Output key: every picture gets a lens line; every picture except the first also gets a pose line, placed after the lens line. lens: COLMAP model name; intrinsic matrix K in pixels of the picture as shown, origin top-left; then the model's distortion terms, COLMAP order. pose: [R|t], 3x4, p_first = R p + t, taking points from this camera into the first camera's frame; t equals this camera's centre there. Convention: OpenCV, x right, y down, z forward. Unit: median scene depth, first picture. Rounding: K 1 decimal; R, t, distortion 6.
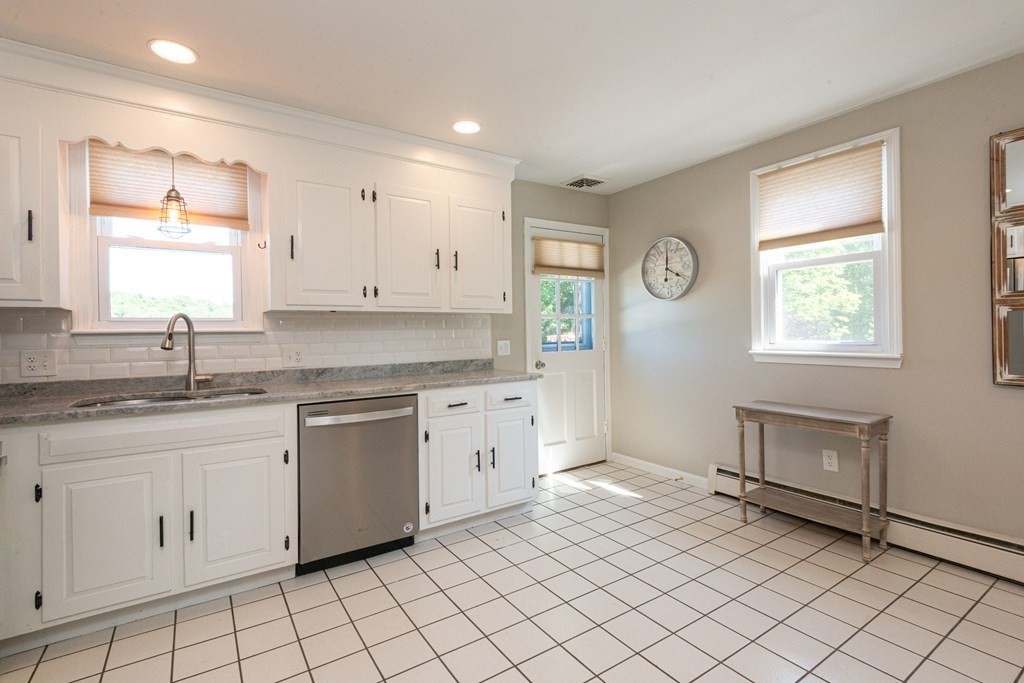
lens RADIAL K [[470.7, 0, 515.5], [0, 470.7, 332.6], [0, 0, 1]] dist [0.018248, -0.003816]
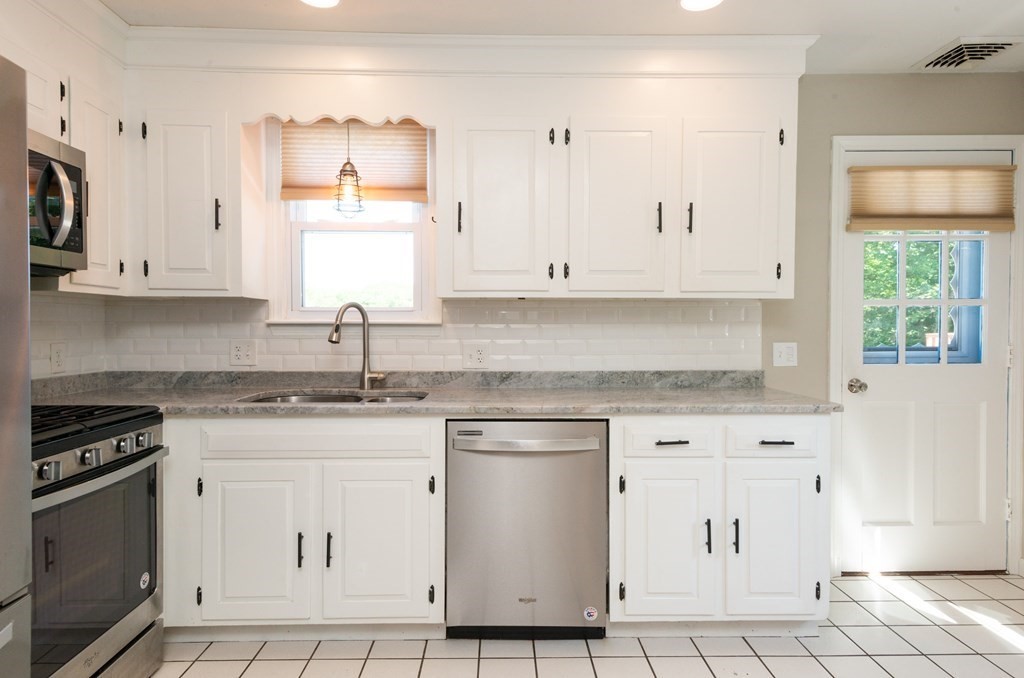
lens RADIAL K [[569.8, 0, 516.7], [0, 569.8, 334.4], [0, 0, 1]] dist [0.033167, -0.015224]
pose [[0.841512, 0.024452, -0.539685, 0.117213], [-0.014465, 0.999637, 0.022736, -0.008313], [0.540045, -0.011326, 0.841560, 0.240247]]
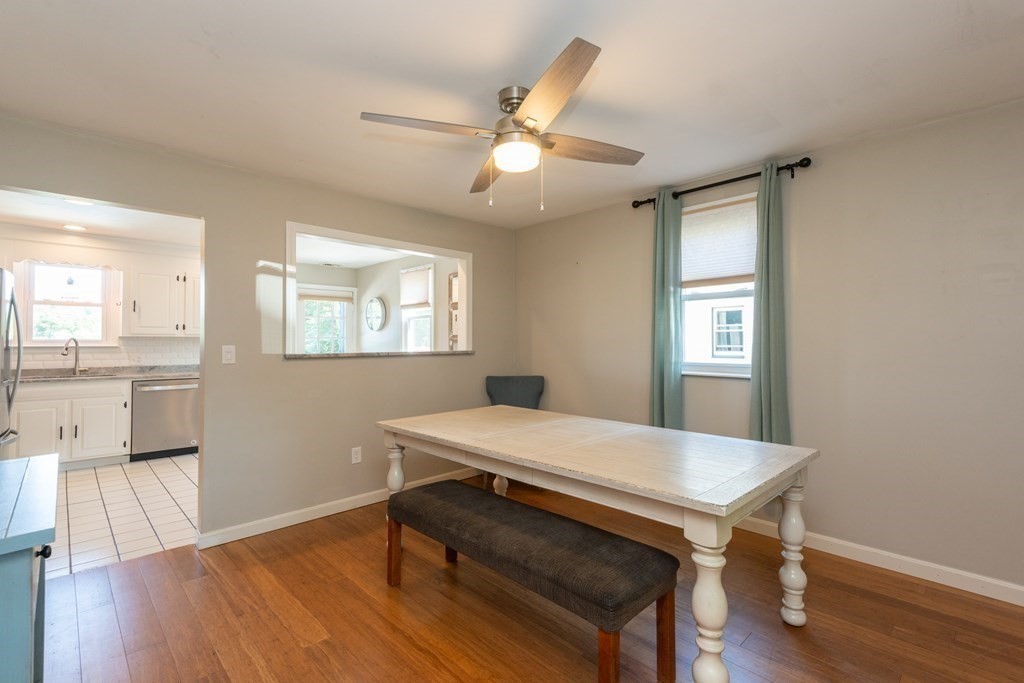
lens RADIAL K [[470.7, 0, 516.6], [0, 470.7, 336.4], [0, 0, 1]] dist [0.018248, -0.003816]
pose [[0.986462, 0.018180, 0.162981, 0.797593], [-0.015210, 0.999695, -0.019452, -0.032631], [-0.163285, 0.016710, 0.986437, -1.255328]]
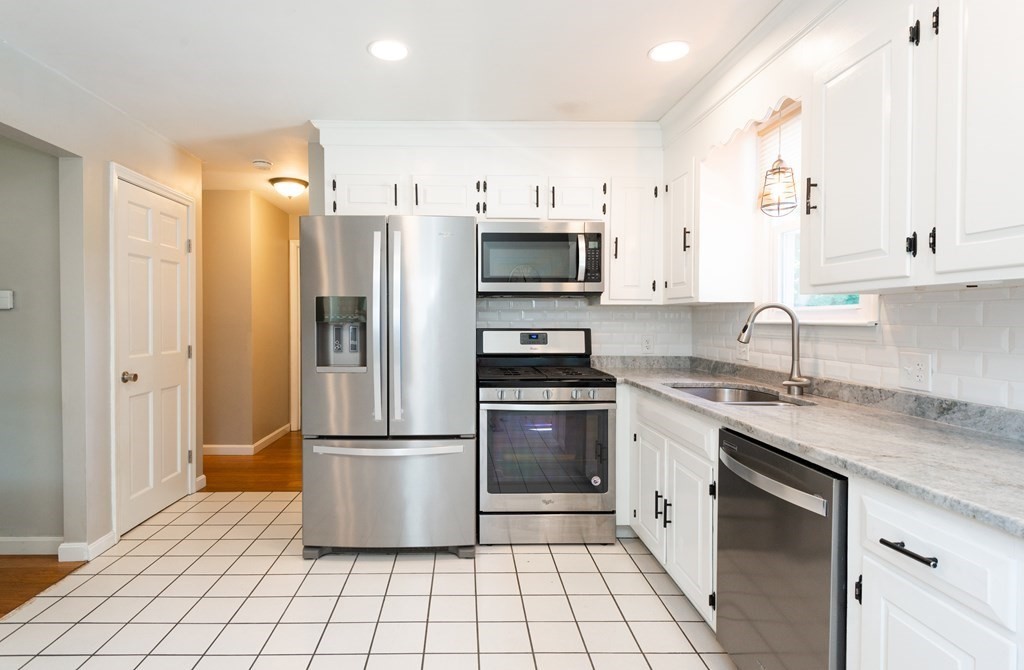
lens RADIAL K [[529.5, 0, 452.5], [0, 529.5, 327.2], [0, 0, 1]] dist [0.002501, 0.000732]
pose [[-0.575537, 0.026760, -0.817338, 0.386488], [0.005479, 0.999568, 0.028868, -0.023741], [0.817758, 0.012136, -0.575435, 0.971286]]
